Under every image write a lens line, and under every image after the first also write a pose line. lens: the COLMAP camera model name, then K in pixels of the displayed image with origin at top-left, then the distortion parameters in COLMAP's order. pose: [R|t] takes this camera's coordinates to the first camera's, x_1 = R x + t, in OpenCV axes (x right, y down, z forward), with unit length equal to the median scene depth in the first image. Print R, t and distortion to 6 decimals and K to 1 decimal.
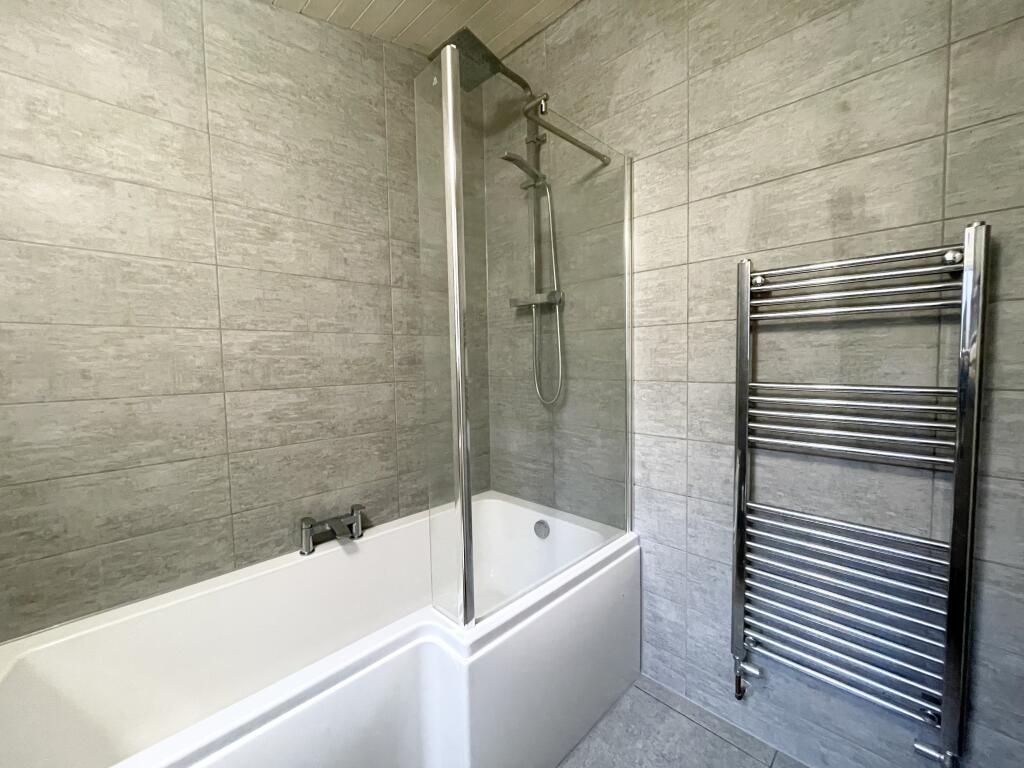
lens RADIAL K [[413.1, 0, 511.7], [0, 413.1, 382.9], [0, 0, 1]] dist [0.001488, 0.000067]
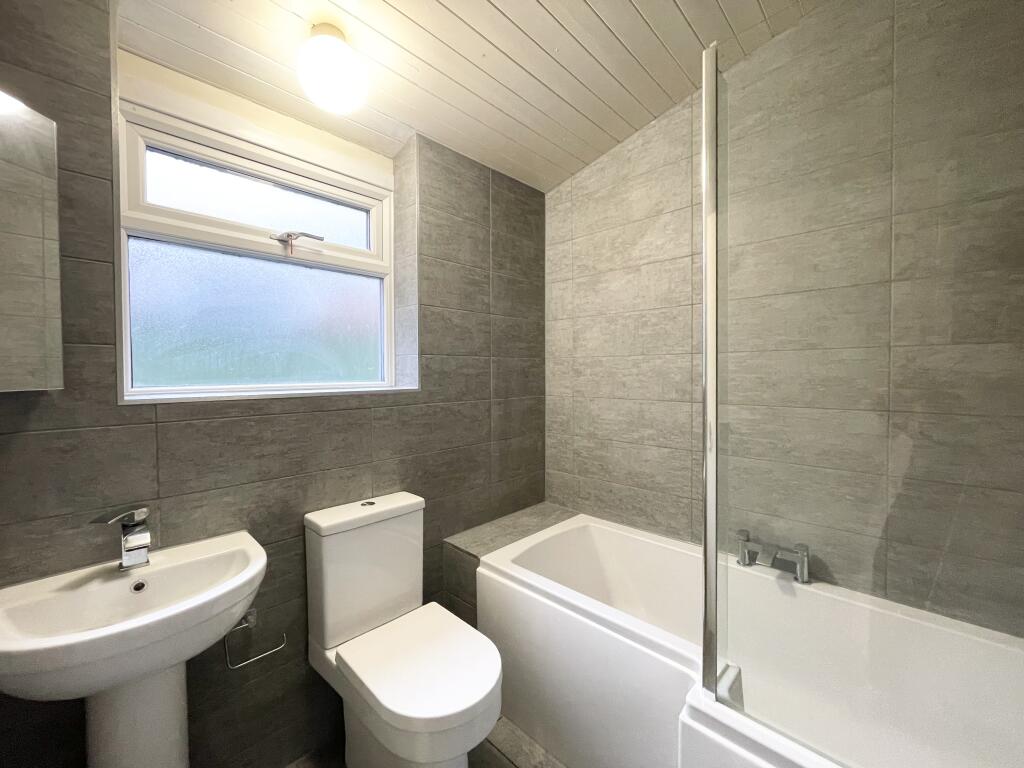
lens RADIAL K [[413.1, 0, 511.6], [0, 413.1, 381.5], [0, 0, 1]] dist [0.001488, 0.000067]
pose [[0.007766, 0.041610, -0.999104, 0.531729], [-0.051619, 0.997819, 0.041155, -0.061055], [0.998637, 0.051253, 0.009897, 0.391779]]
